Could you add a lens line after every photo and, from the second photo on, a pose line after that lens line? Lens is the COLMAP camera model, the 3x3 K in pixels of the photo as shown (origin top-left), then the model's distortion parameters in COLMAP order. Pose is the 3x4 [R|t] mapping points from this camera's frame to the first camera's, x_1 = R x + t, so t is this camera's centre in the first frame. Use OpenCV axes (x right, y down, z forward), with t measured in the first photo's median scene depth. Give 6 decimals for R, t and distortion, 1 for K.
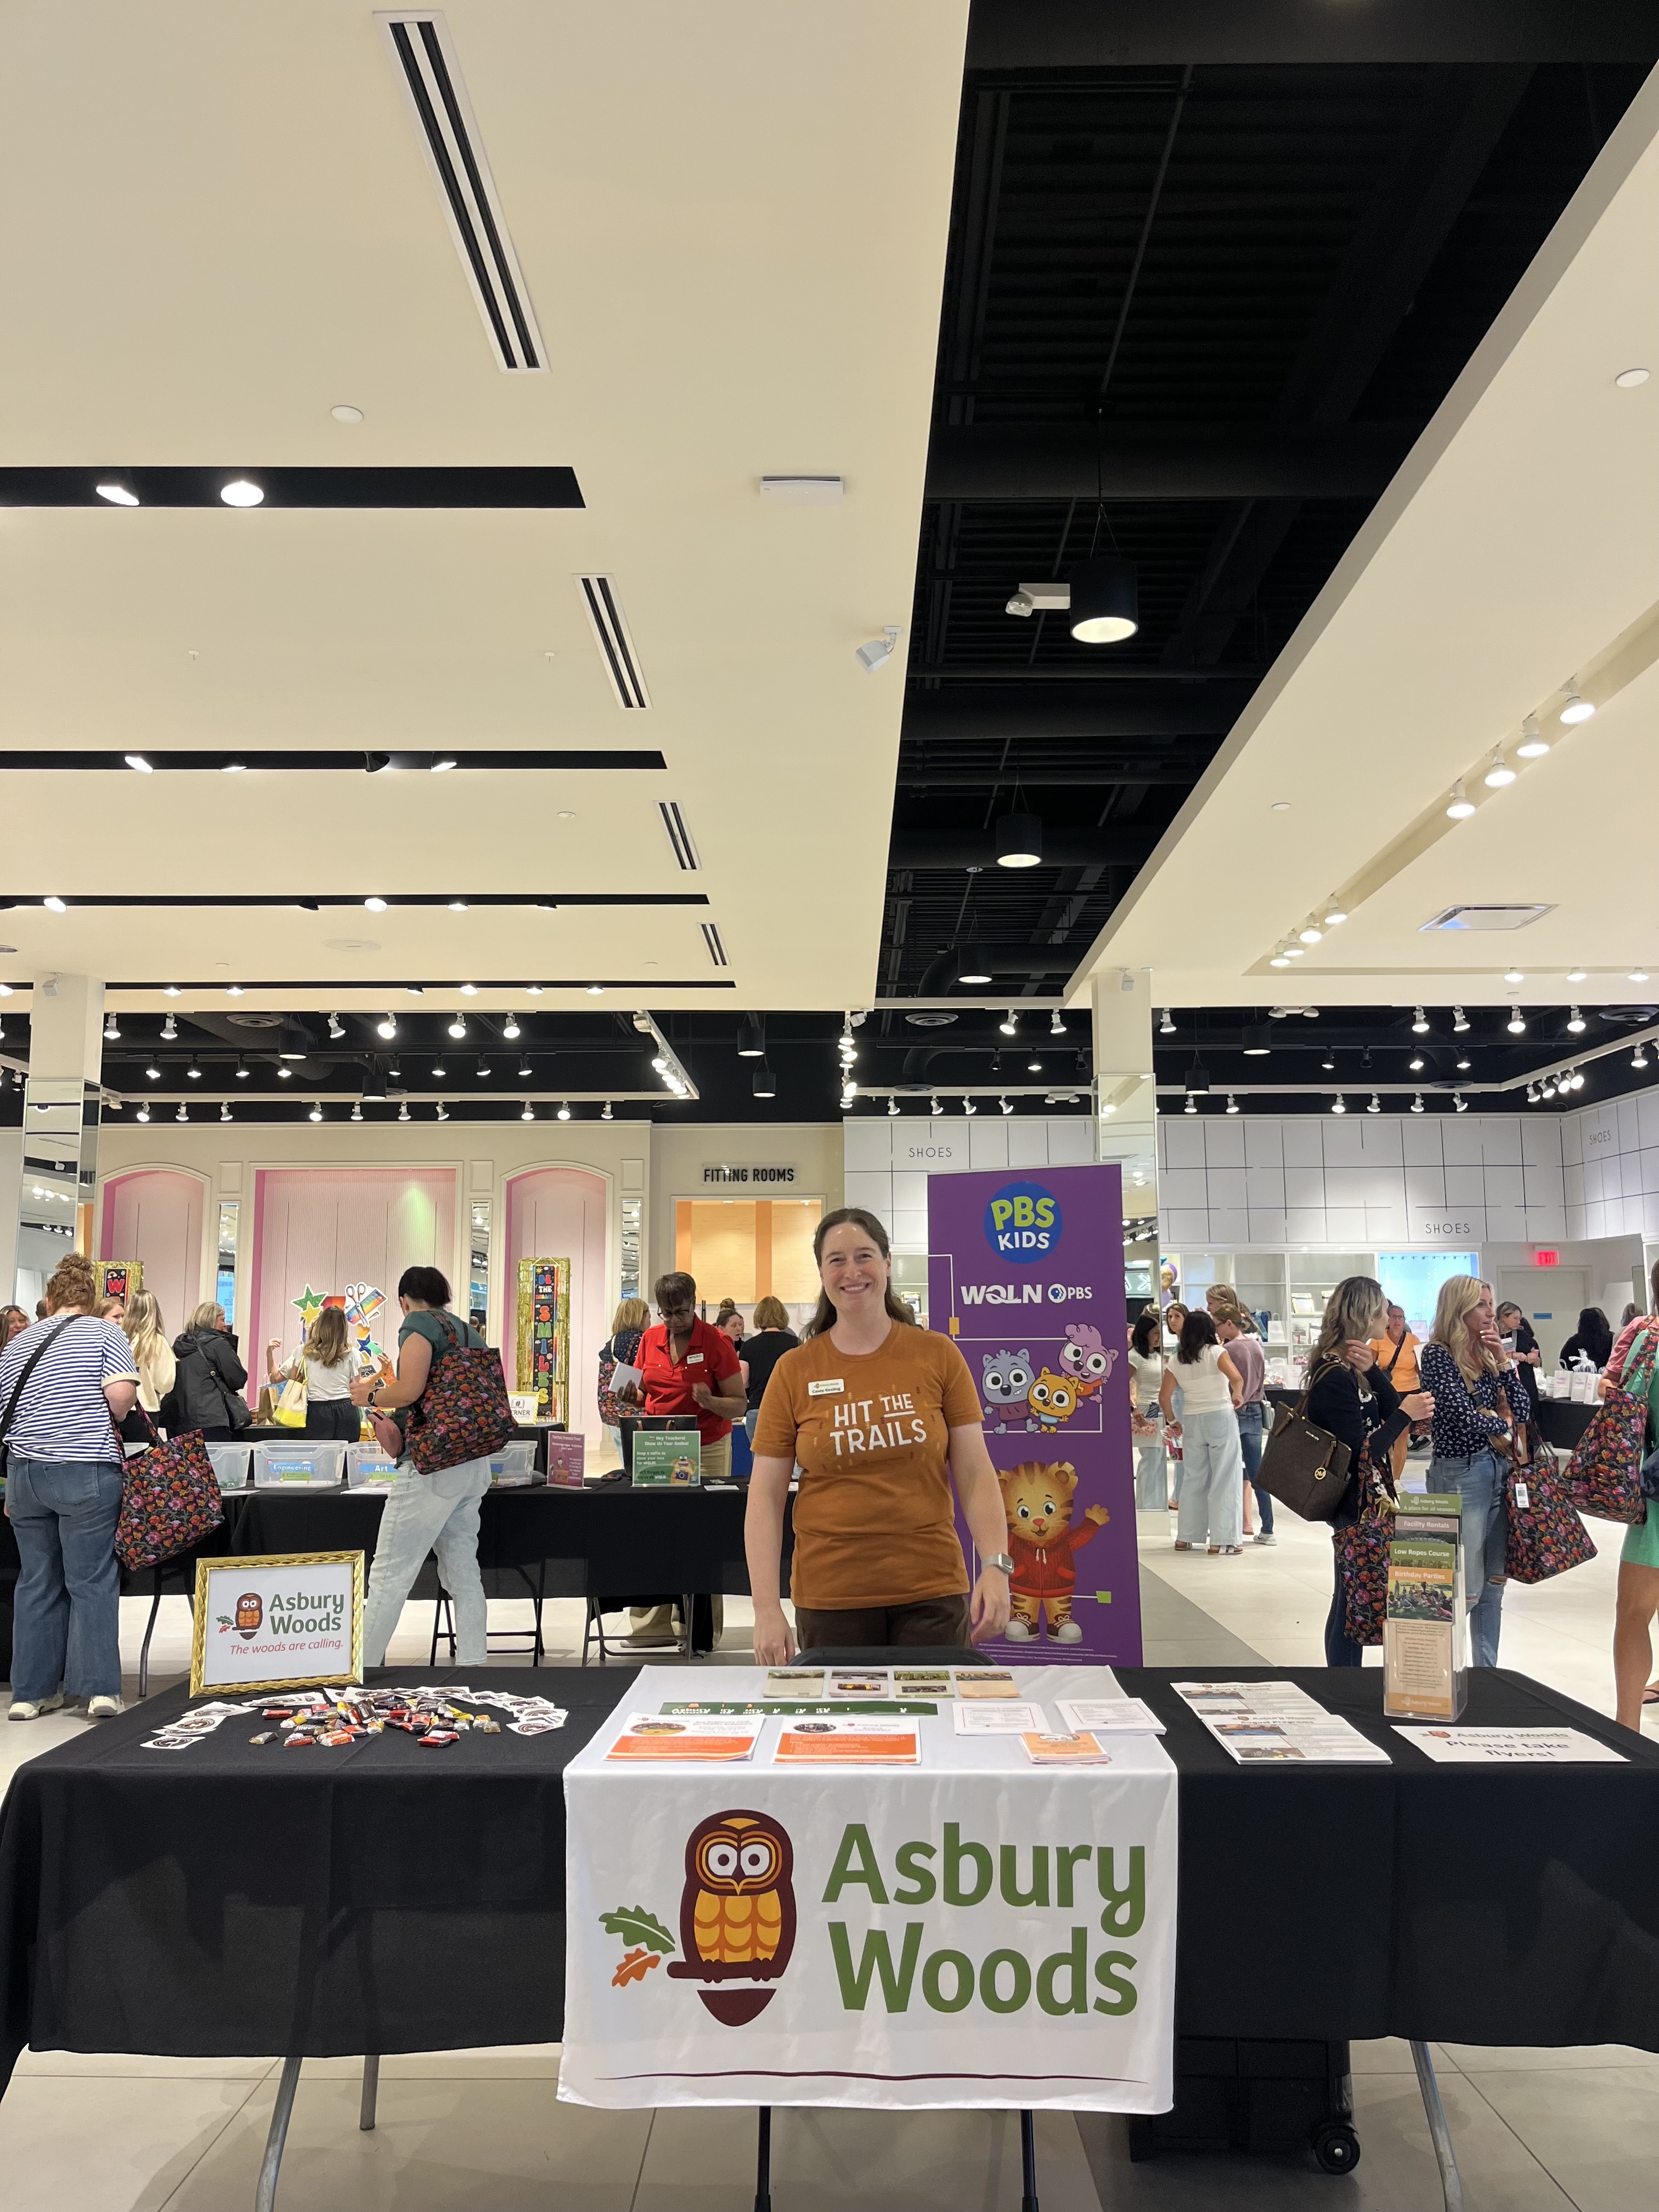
lens RADIAL K [[1593.7, 0, 829.5], [0, 1593.7, 1106.0], [0, 0, 1]] dist [0.003100, 0.152330]
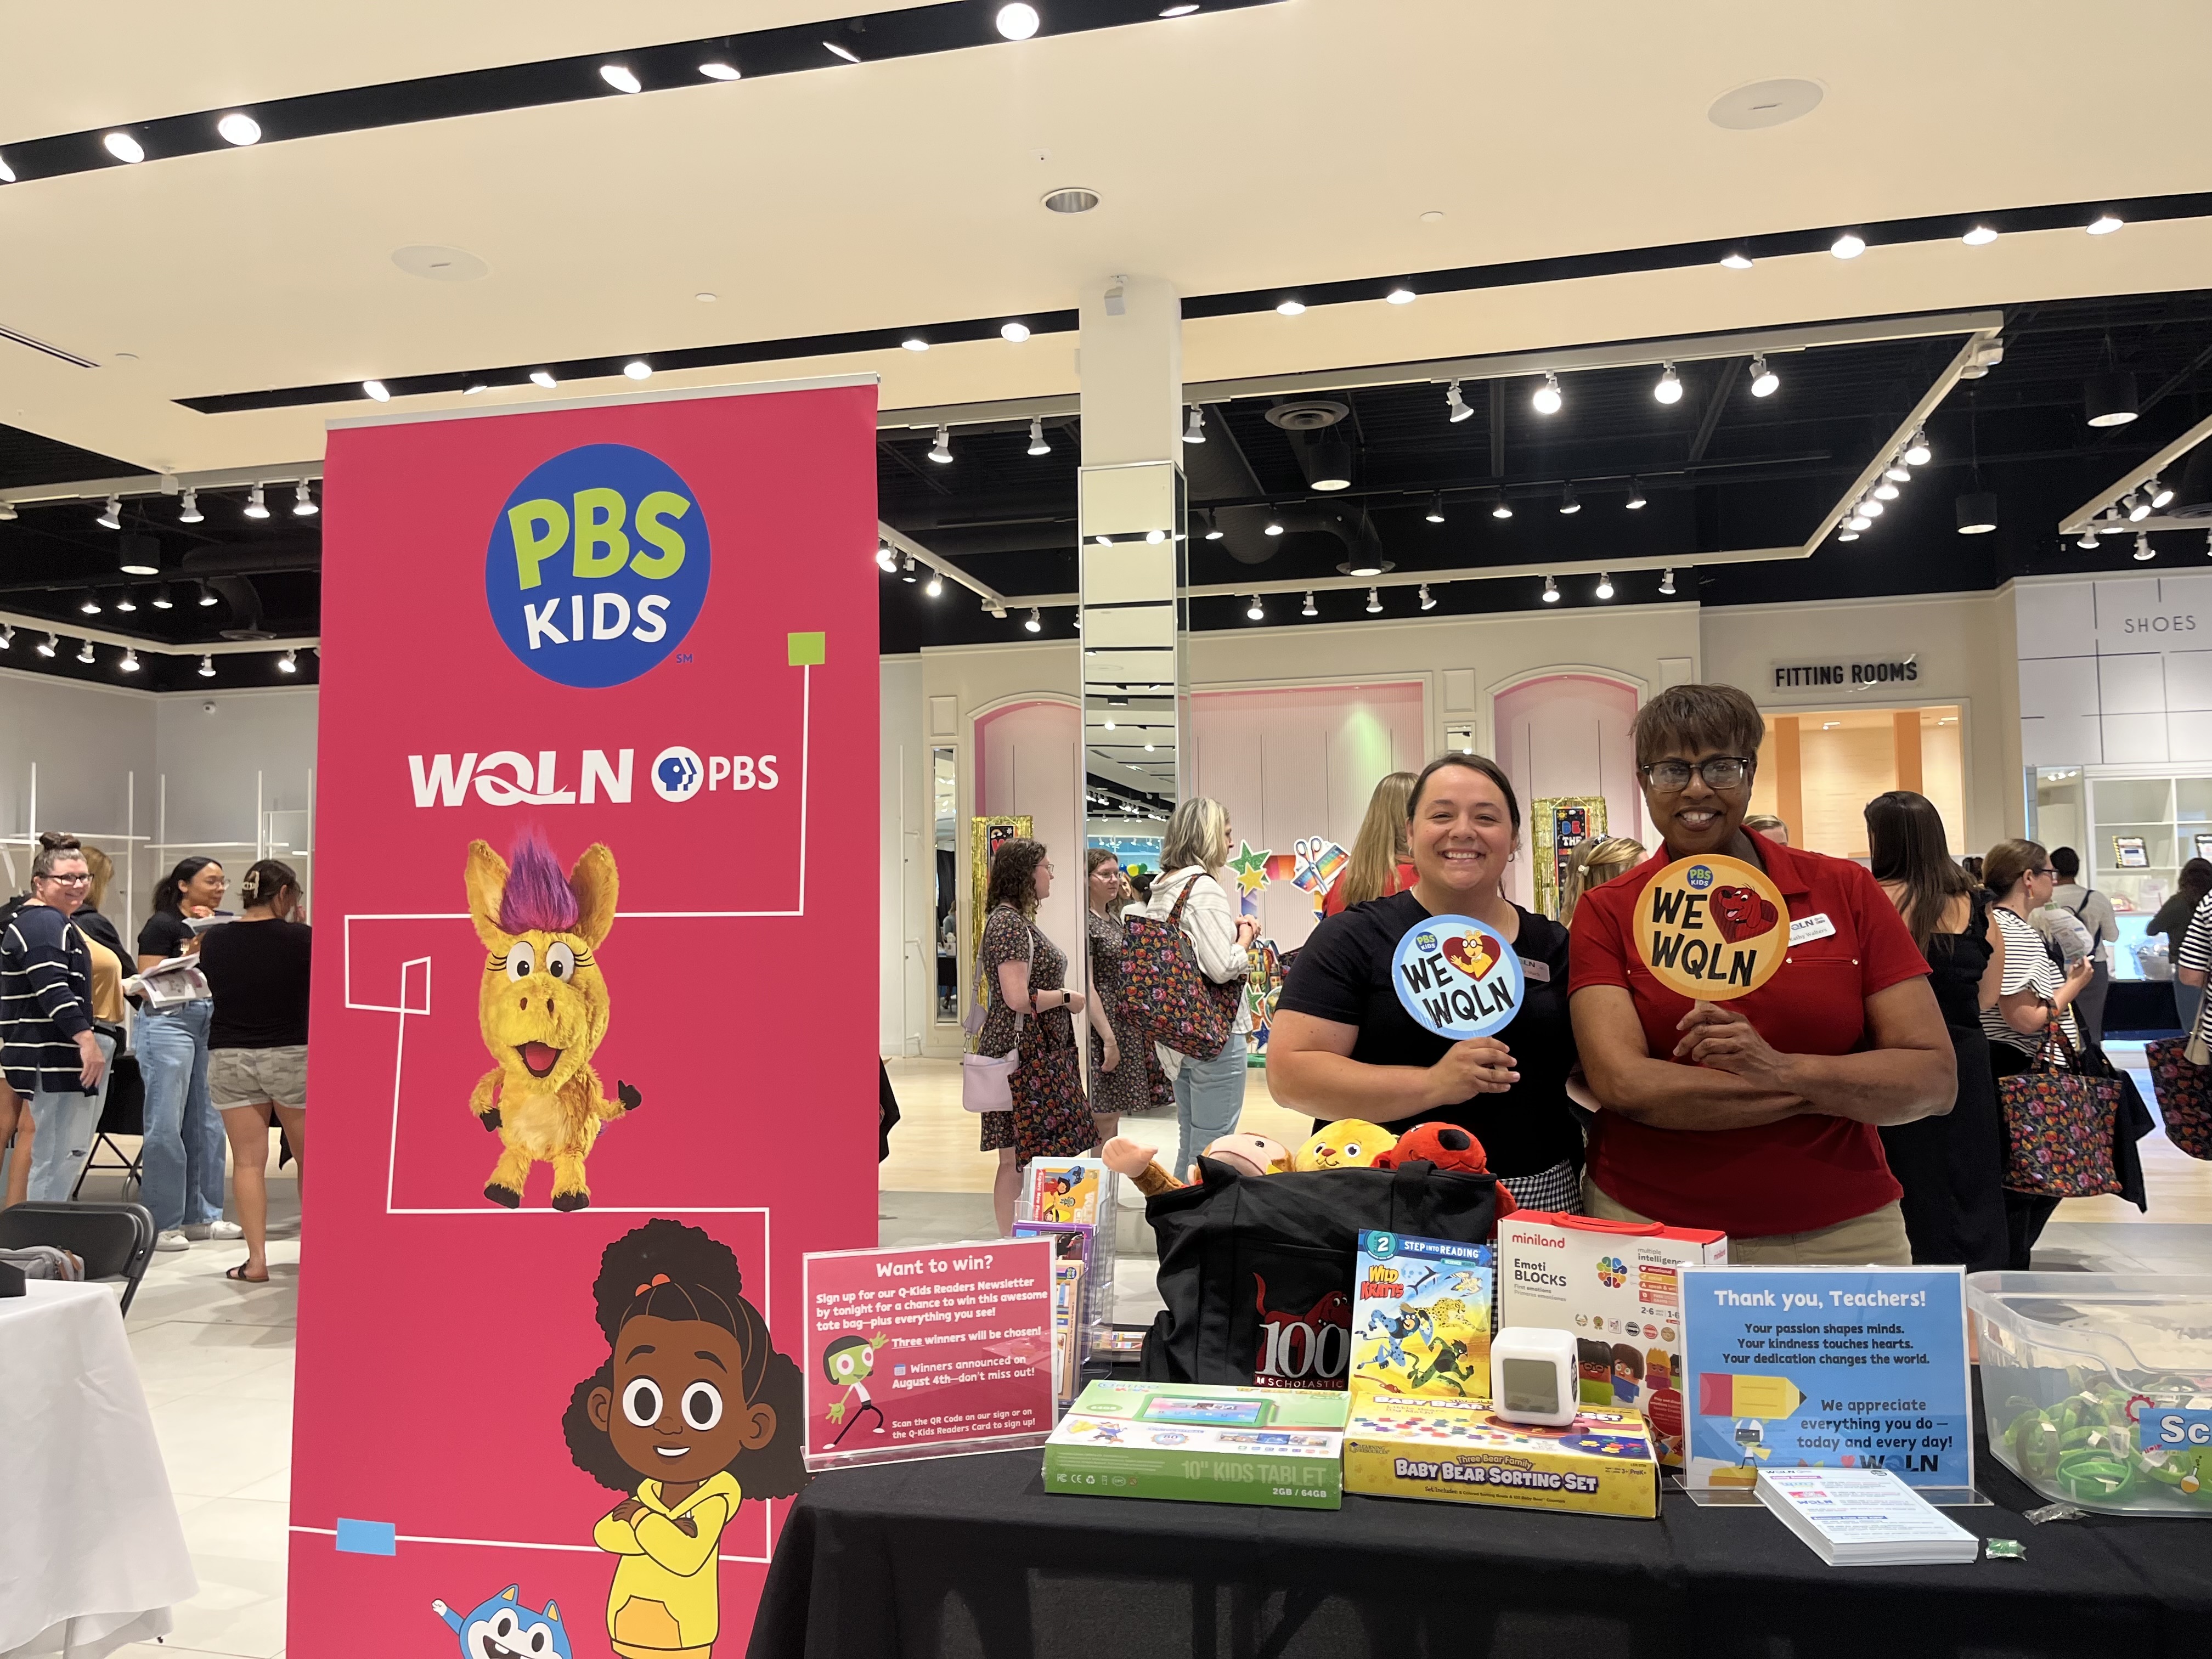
lens RADIAL K [[1609.8, 0, 1106.0], [0, 1609.8, 829.5], [0, 0, 1]] dist [0.063788, -0.085351]
pose [[0.972912, -0.021658, -0.230161, -0.217250], [0.041576, 0.995761, 0.082045, 0.041714], [0.227408, -0.089392, 0.969688, 0.248341]]
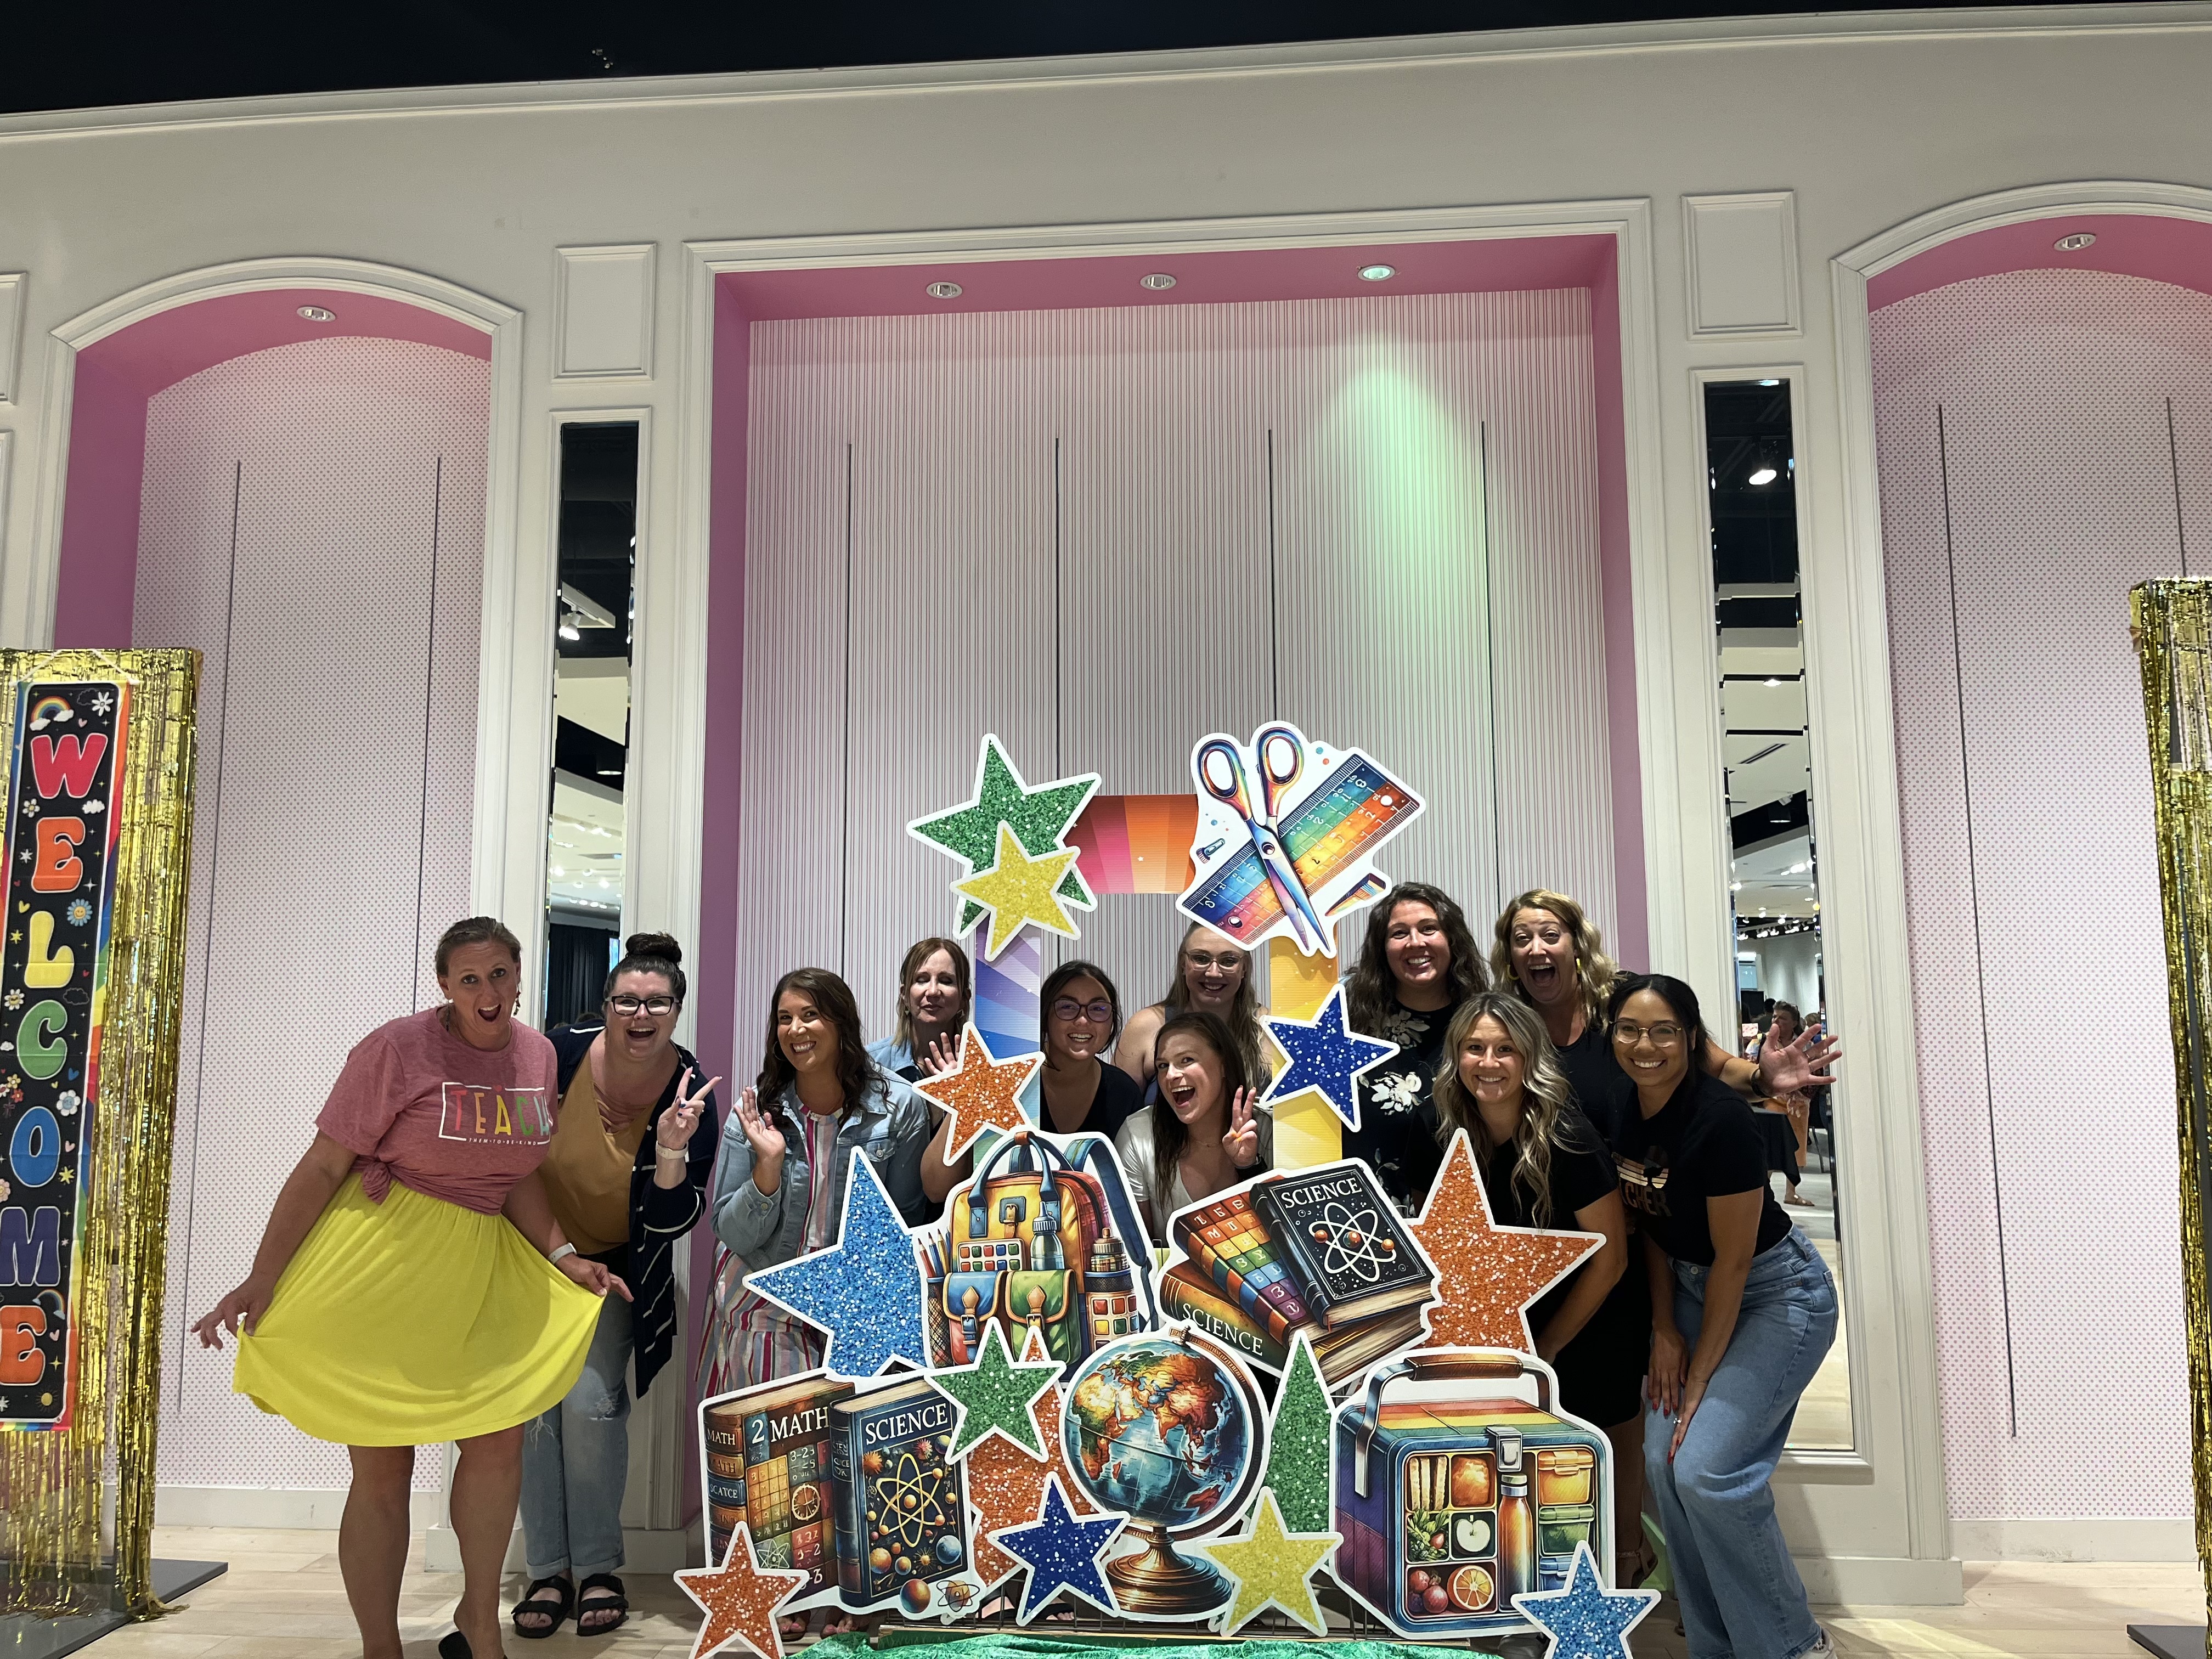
lens RADIAL K [[1609.8, 0, 1106.0], [0, 1609.8, 829.5], [0, 0, 1]] dist [0.063788, -0.085351]
pose [[0.997168, -0.009599, -0.074586, -0.302516], [0.010615, 0.999856, 0.013247, 0.121820], [0.074448, -0.014002, 0.997127, 0.817770]]
